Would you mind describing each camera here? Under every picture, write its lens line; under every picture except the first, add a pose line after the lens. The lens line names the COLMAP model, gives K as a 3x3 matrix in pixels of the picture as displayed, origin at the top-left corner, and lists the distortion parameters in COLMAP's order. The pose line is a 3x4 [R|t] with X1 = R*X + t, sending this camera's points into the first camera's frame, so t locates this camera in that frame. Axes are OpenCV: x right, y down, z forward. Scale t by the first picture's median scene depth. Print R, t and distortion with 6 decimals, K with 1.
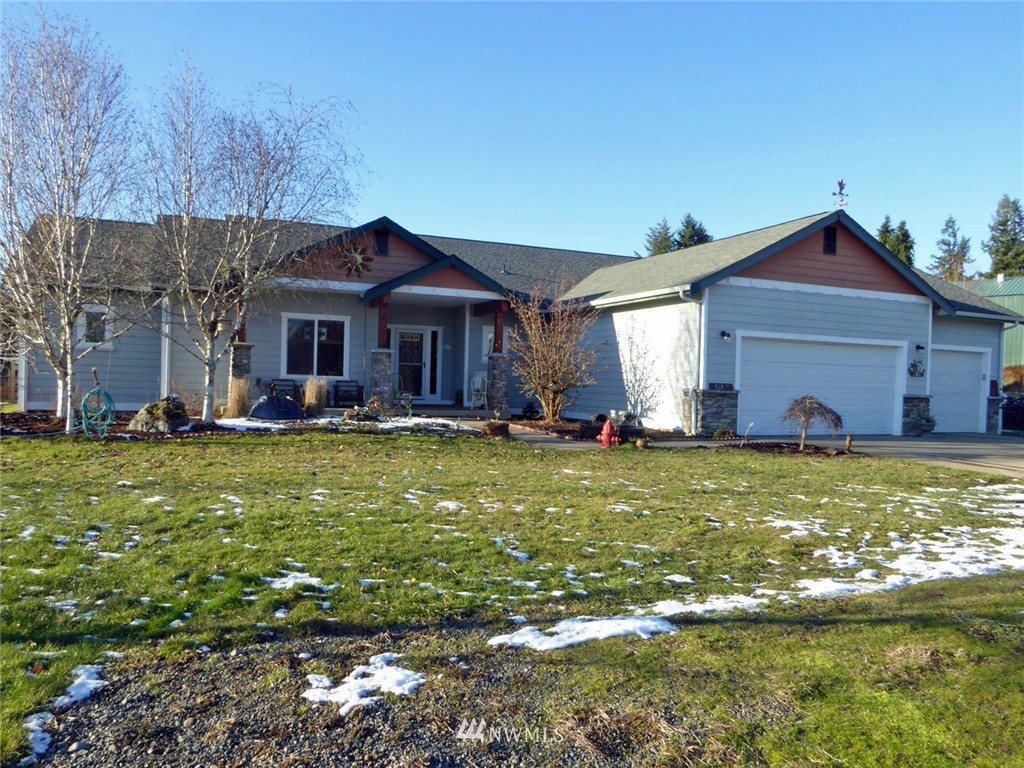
lens RADIAL K [[713.0, 0, 512.0], [0, 713.0, 384.0], [0, 0, 1]] dist [0.052086, 0.001324]
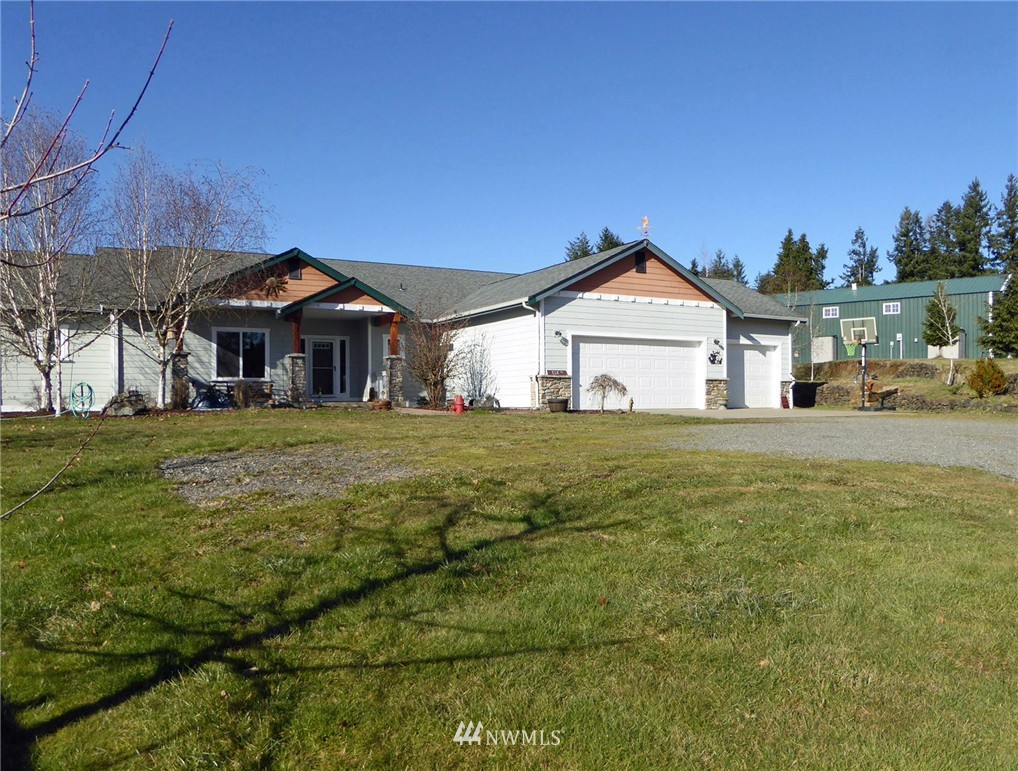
lens RADIAL K [[718.9, 0, 525.5], [0, 718.9, 390.0], [0, 0, 1]] dist [-0.000449, 0.000132]
pose [[0.992493, -0.036102, 0.116856, 0.062804], [0.037476, 0.999252, -0.009585, 0.039384], [-0.116422, 0.013892, 0.993103, -0.278130]]
